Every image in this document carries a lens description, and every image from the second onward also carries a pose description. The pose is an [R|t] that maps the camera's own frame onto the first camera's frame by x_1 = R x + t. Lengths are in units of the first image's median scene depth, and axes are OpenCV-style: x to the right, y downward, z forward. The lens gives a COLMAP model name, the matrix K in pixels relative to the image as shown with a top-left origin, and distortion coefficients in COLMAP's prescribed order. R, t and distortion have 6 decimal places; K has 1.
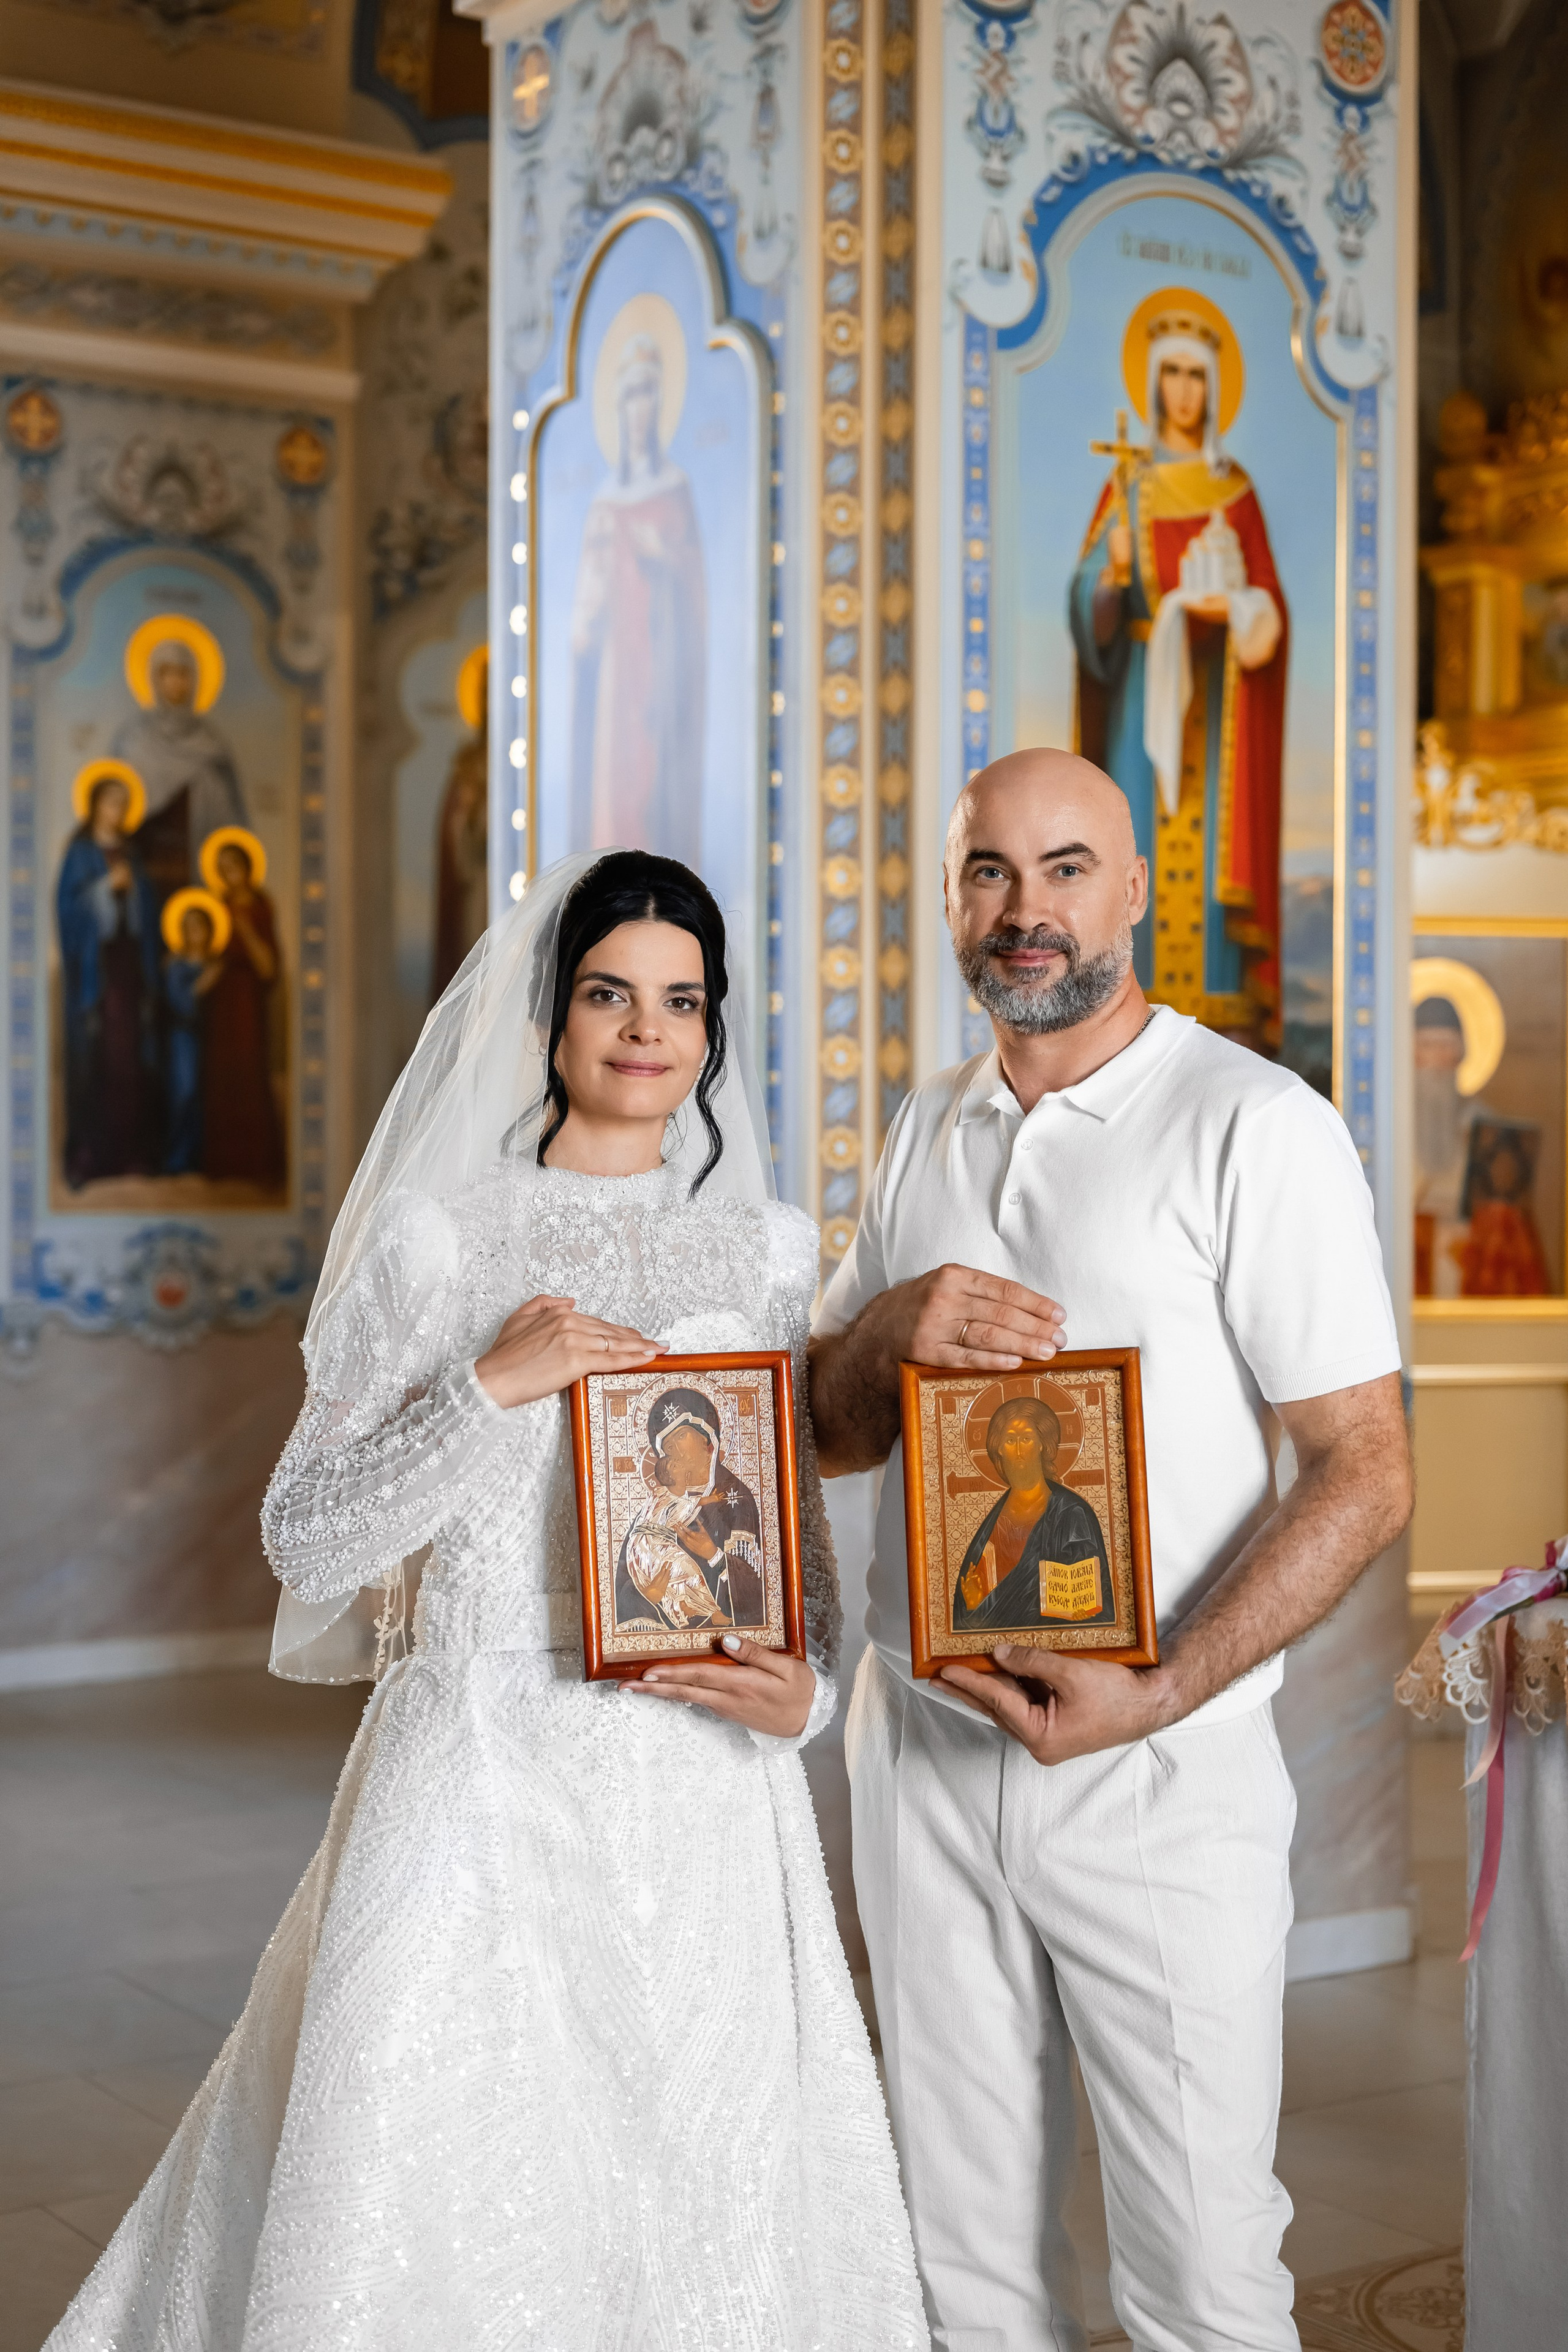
lens RADIAL K [[3479.4, 0, 784.0], [0, 3479.4, 1176.0], [0, 0, 1]] dist [-0.006480, -0.061152]
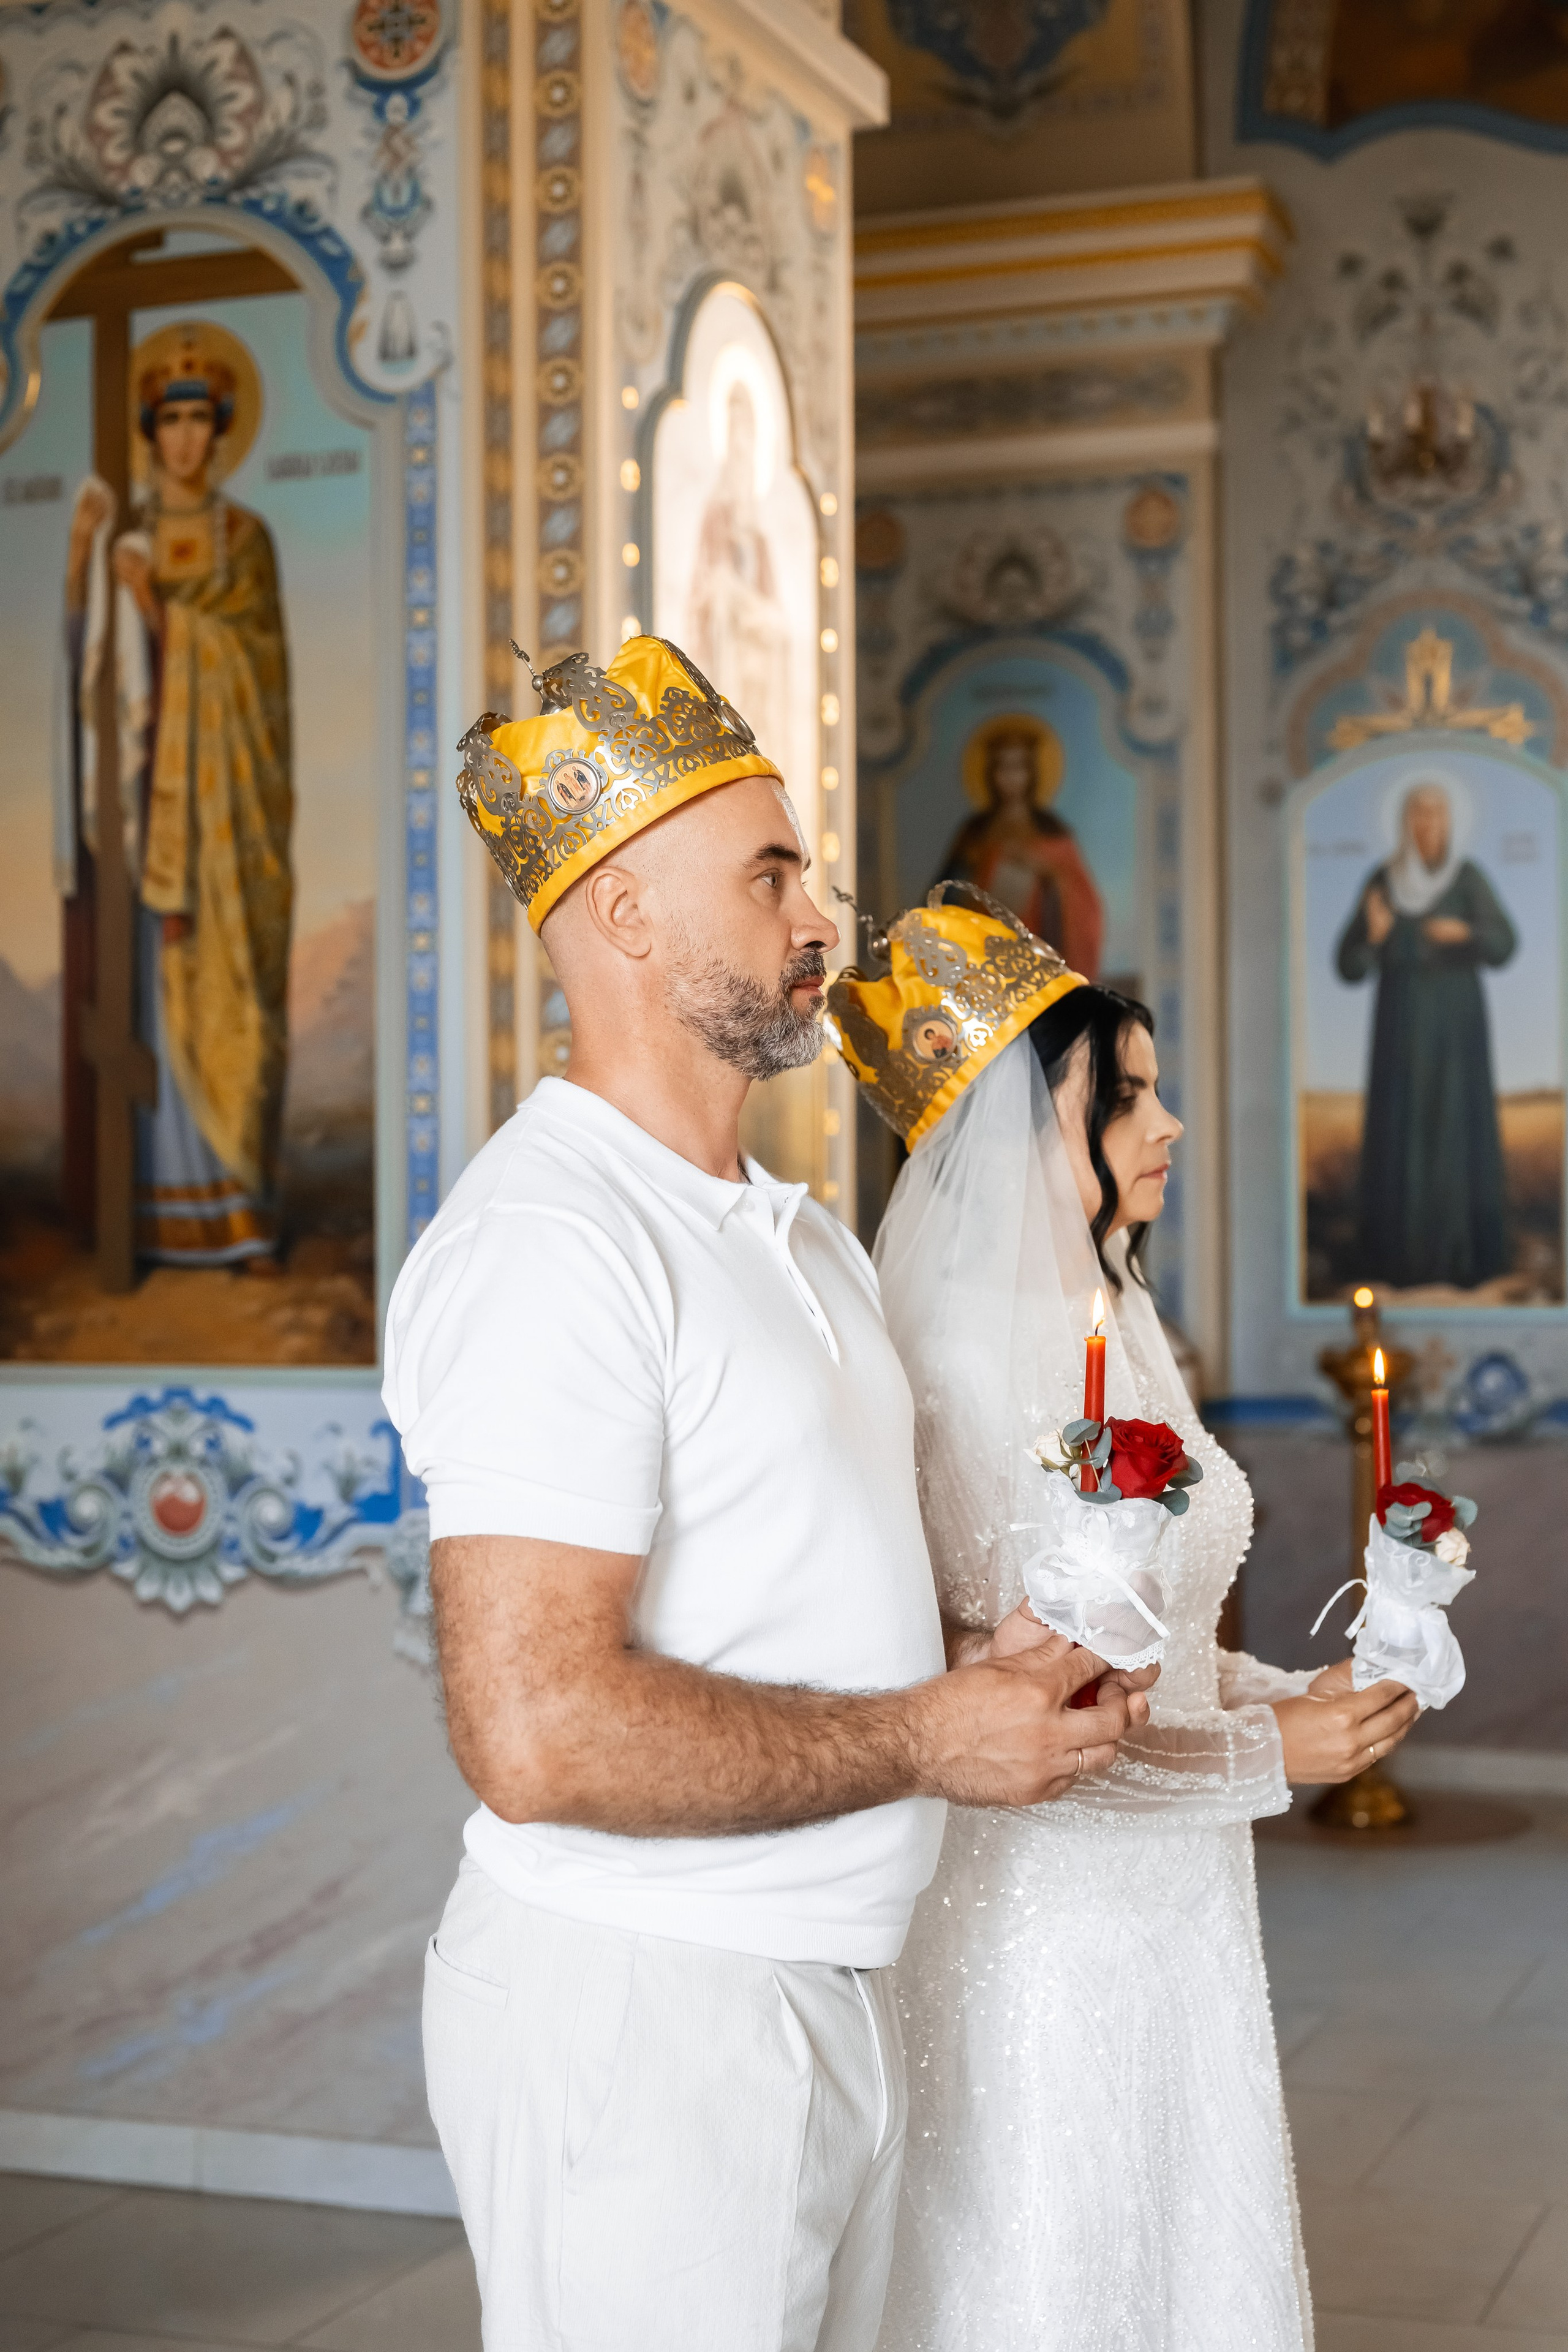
lens RADIAL K [[3479.4, 0, 784.0], [0, 3479.4, 1176.0], [0, 0, 1]] dist [-0.006480, -0.061152]
pose [[0.568481, -0.012545, -0.822601, 0.955483], [-0.000377, 0.999880, -0.015509, -0.017820], [0.822696, 0.009127, 0.568408, 0.602805]]
